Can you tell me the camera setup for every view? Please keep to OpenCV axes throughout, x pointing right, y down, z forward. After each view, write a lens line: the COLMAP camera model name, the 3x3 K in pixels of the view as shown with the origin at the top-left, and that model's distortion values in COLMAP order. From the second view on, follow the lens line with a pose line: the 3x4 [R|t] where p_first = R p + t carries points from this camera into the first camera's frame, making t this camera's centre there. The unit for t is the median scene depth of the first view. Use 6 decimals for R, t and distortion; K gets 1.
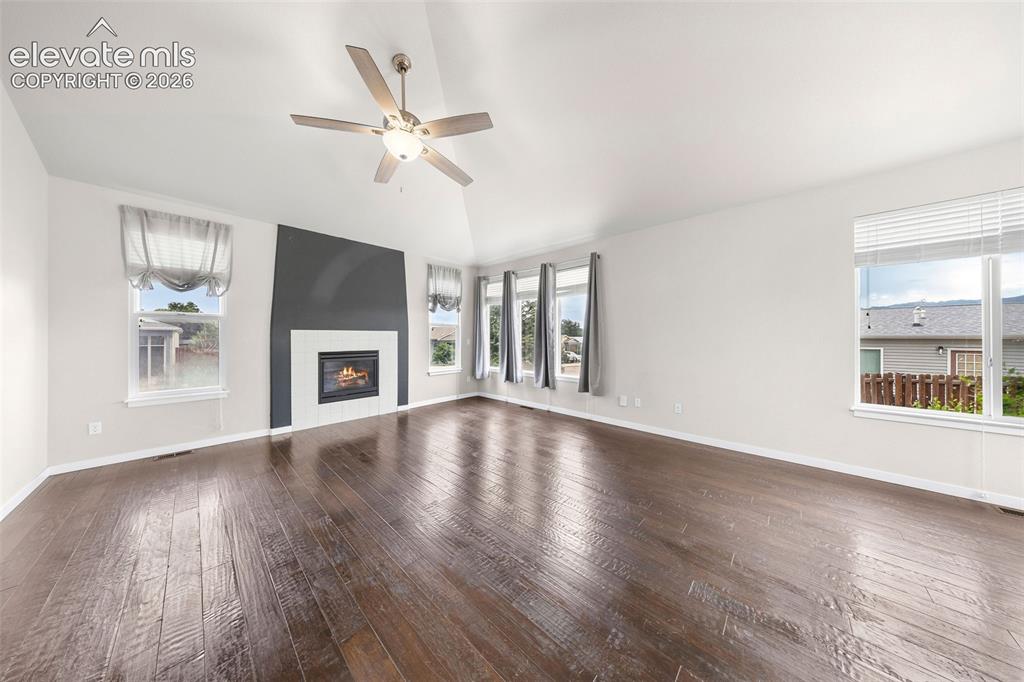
lens RADIAL K [[297.8, 0, 516.9], [0, 297.8, 336.1], [0, 0, 1]] dist [-0.000567, -0.000048]
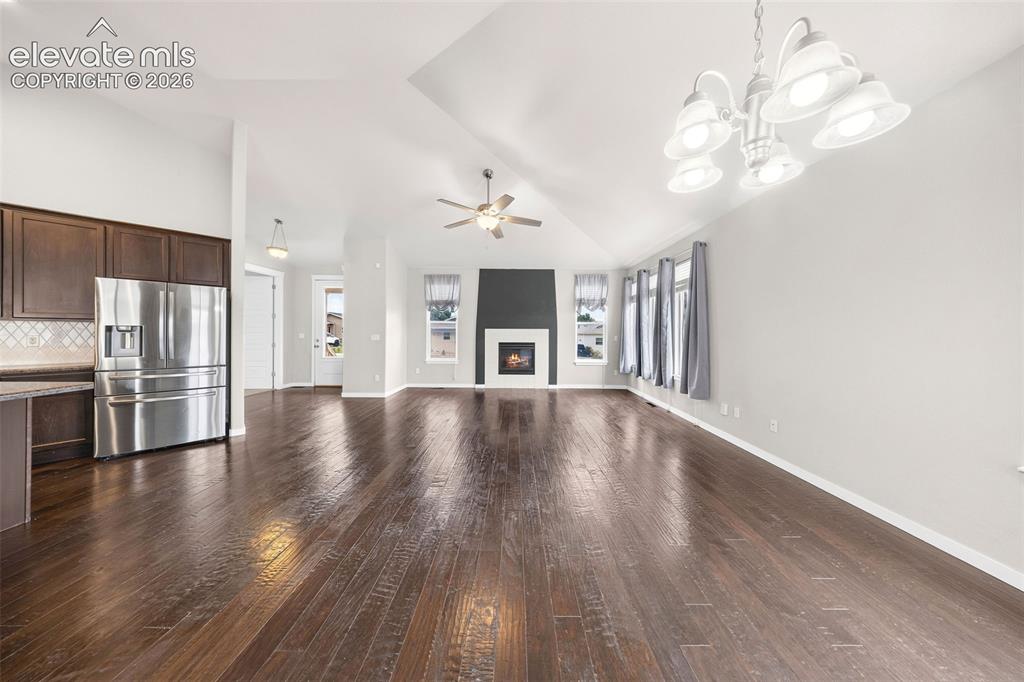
lens RADIAL K [[303.3, 0, 516.1], [0, 303.3, 335.4], [0, 0, 1]] dist [-0.000930, -0.000074]
pose [[0.666958, 0.009477, -0.745035, 0.547423], [-0.006232, 0.999955, 0.007141, 0.003398], [0.745069, -0.000120, 0.666987, -0.025647]]
